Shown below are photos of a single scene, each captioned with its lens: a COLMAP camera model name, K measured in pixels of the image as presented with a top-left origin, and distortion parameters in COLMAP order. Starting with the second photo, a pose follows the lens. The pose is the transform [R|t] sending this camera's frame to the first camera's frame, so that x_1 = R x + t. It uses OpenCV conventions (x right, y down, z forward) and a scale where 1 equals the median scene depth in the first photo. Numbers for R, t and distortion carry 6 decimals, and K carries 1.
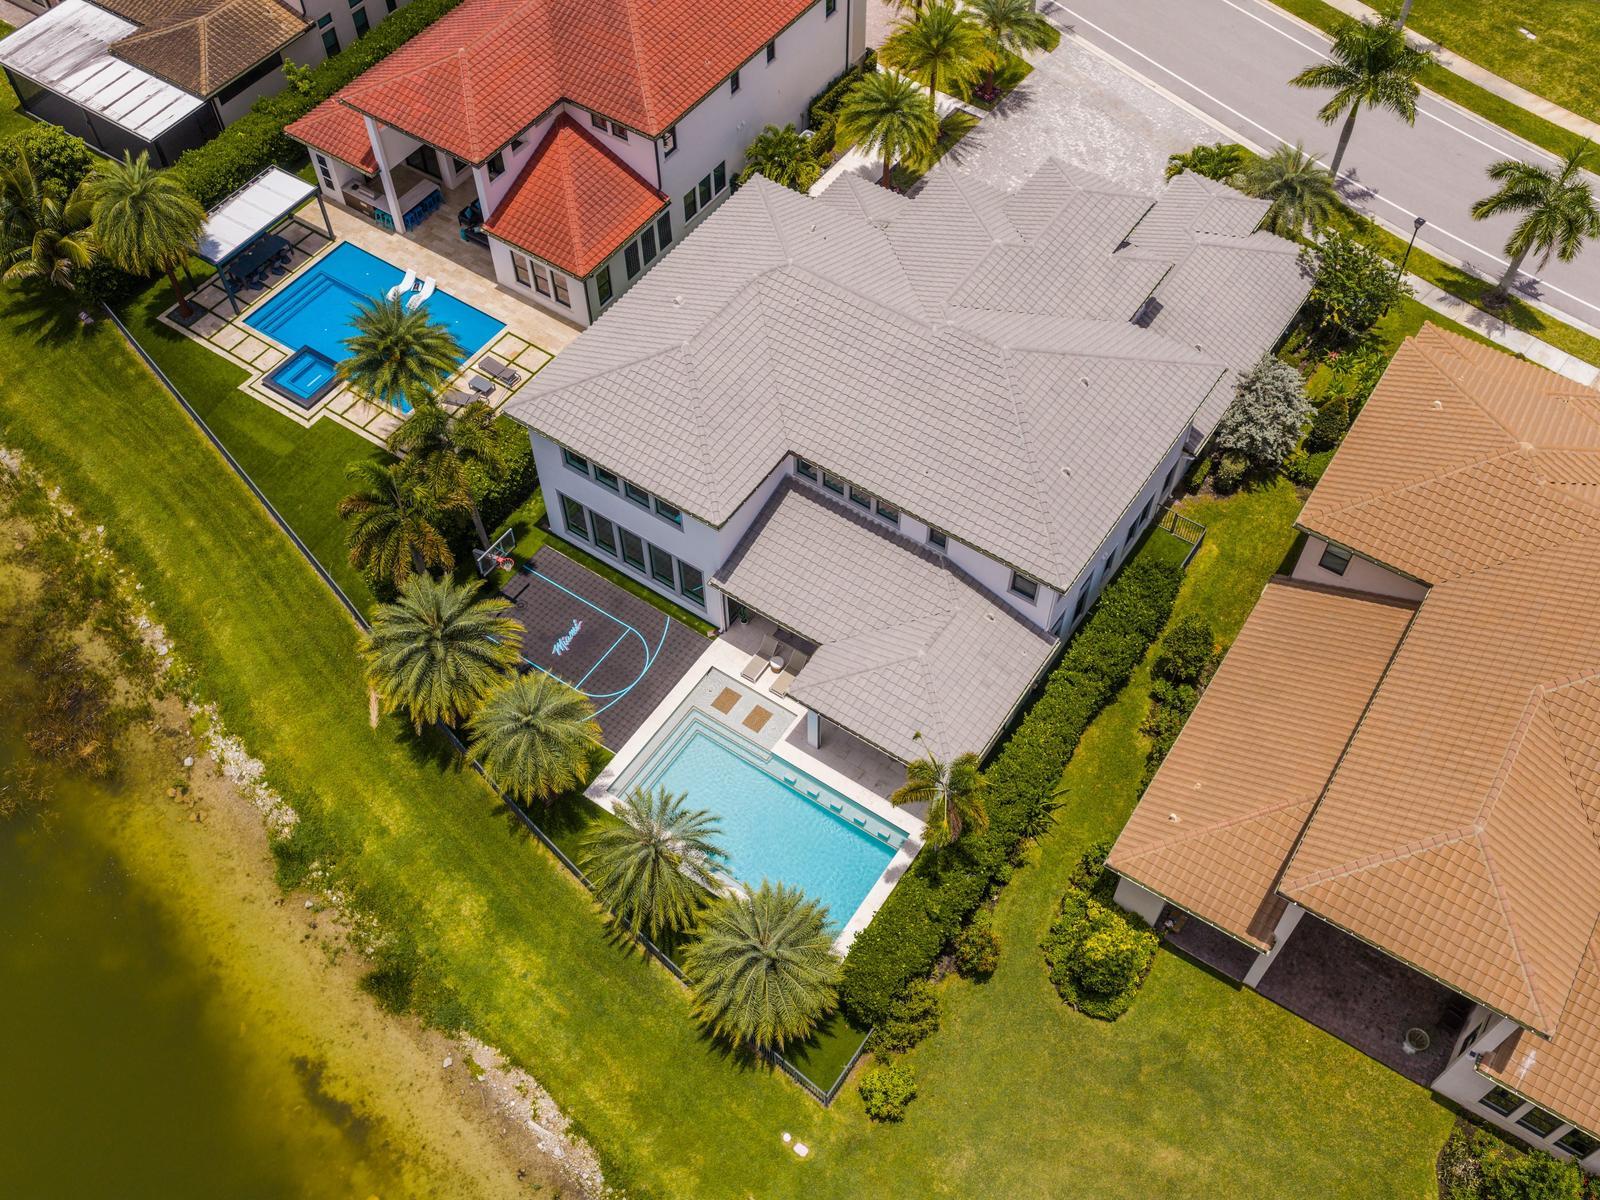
lens RADIAL K [[1495.8, 0, 800.0], [0, 1495.8, 600.0], [0, 0, 1]] dist [0.001758, -0.002657]
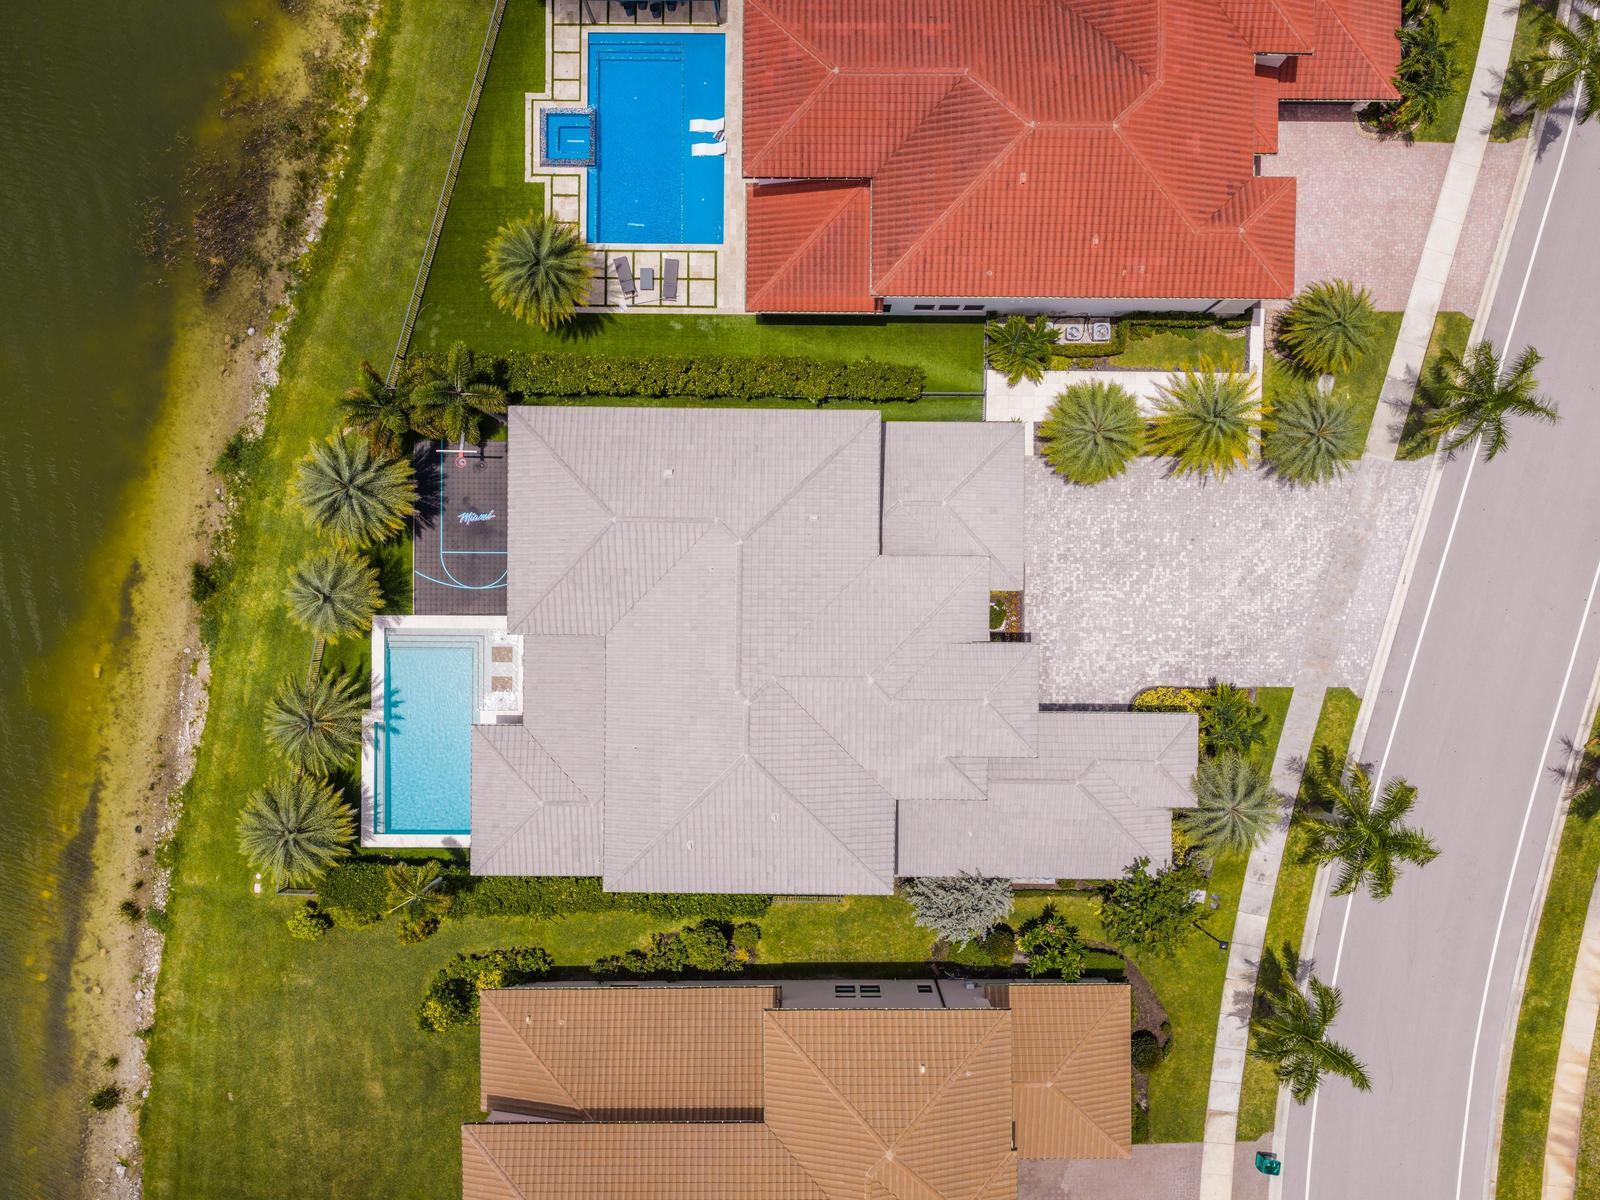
lens RADIAL K [[1452.0, 0, 790.5], [0, 1452.0, 587.7], [0, 0, 1]] dist [0.001317, -0.002043]
pose [[0.556300, 0.830975, 0.003209, 0.036517], [-0.671568, 0.447303, 0.590691, -0.848533], [0.489414, -0.330756, 0.806892, 0.127897]]
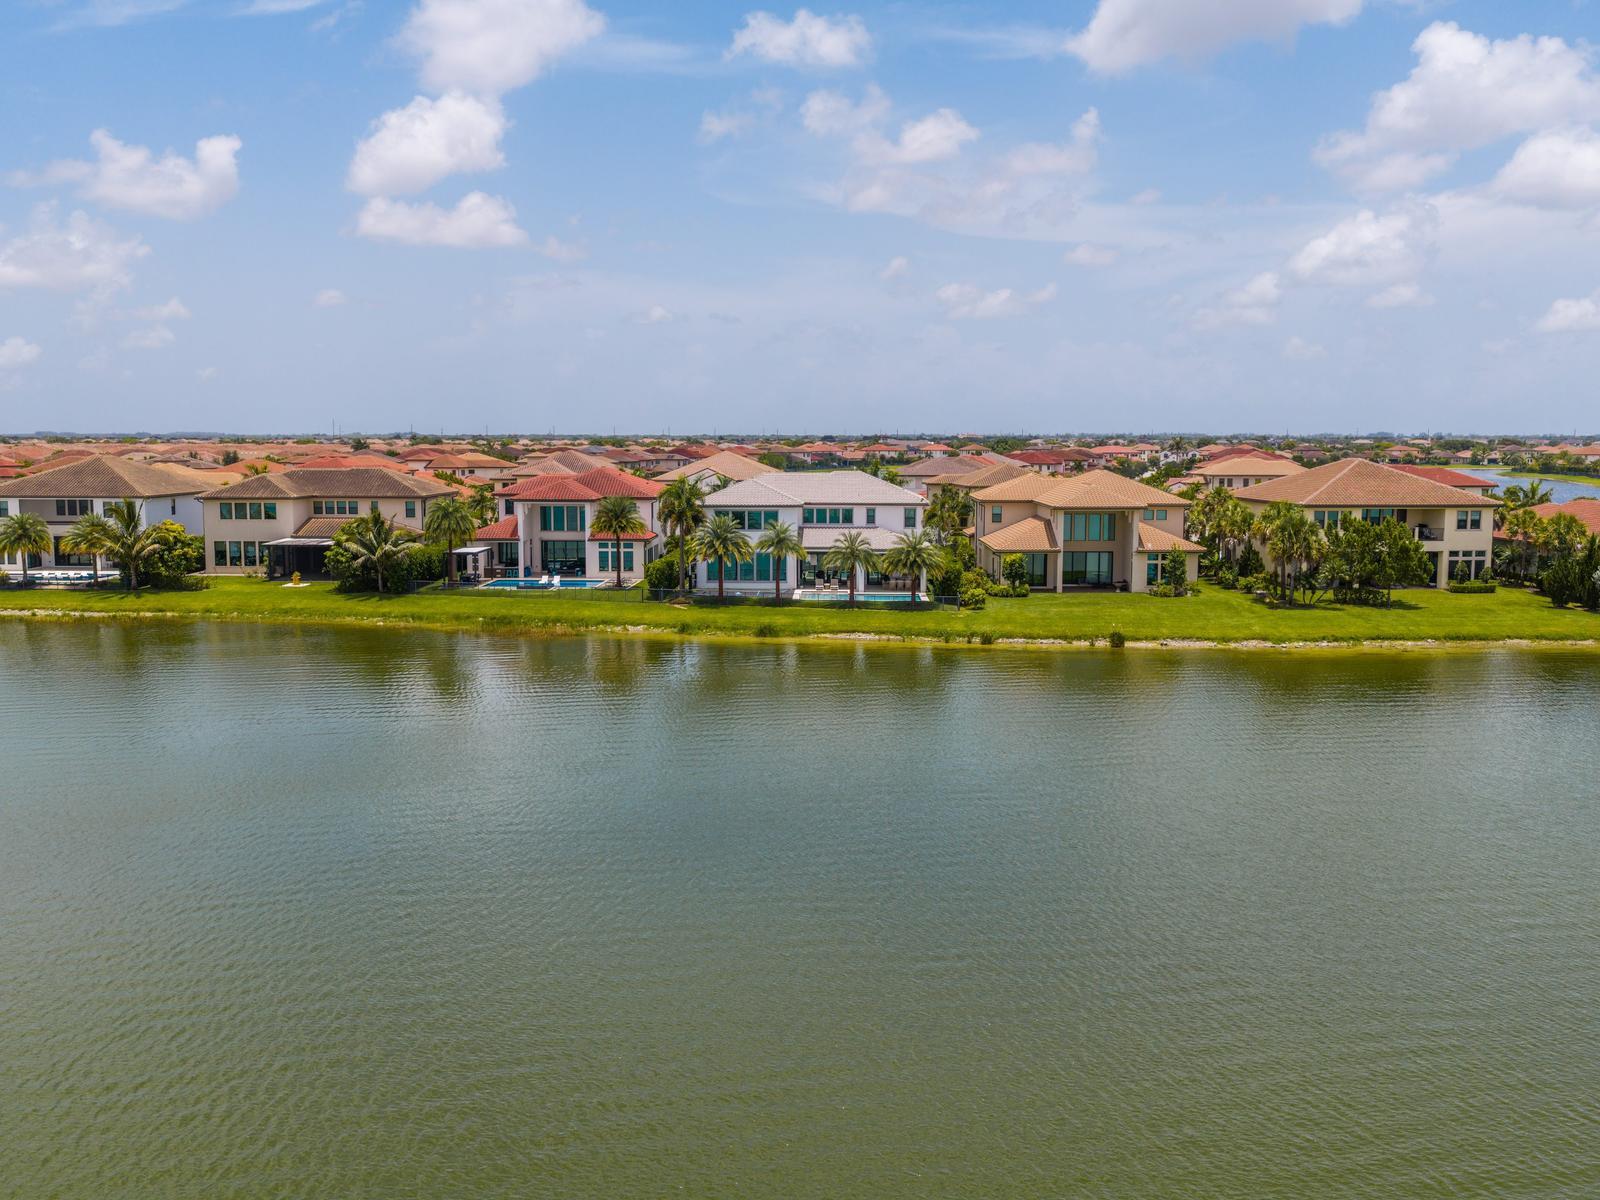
lens RADIAL K [[1484.1, 0, 803.8], [0, 1484.1, 606.7], [0, 0, 1]] dist [0.033578, -0.068559]
pose [[0.843325, -0.054418, 0.534642, -1.256868], [0.433803, 0.656152, -0.617479, 1.445734], [-0.317205, 0.752664, 0.576956, -0.285891]]
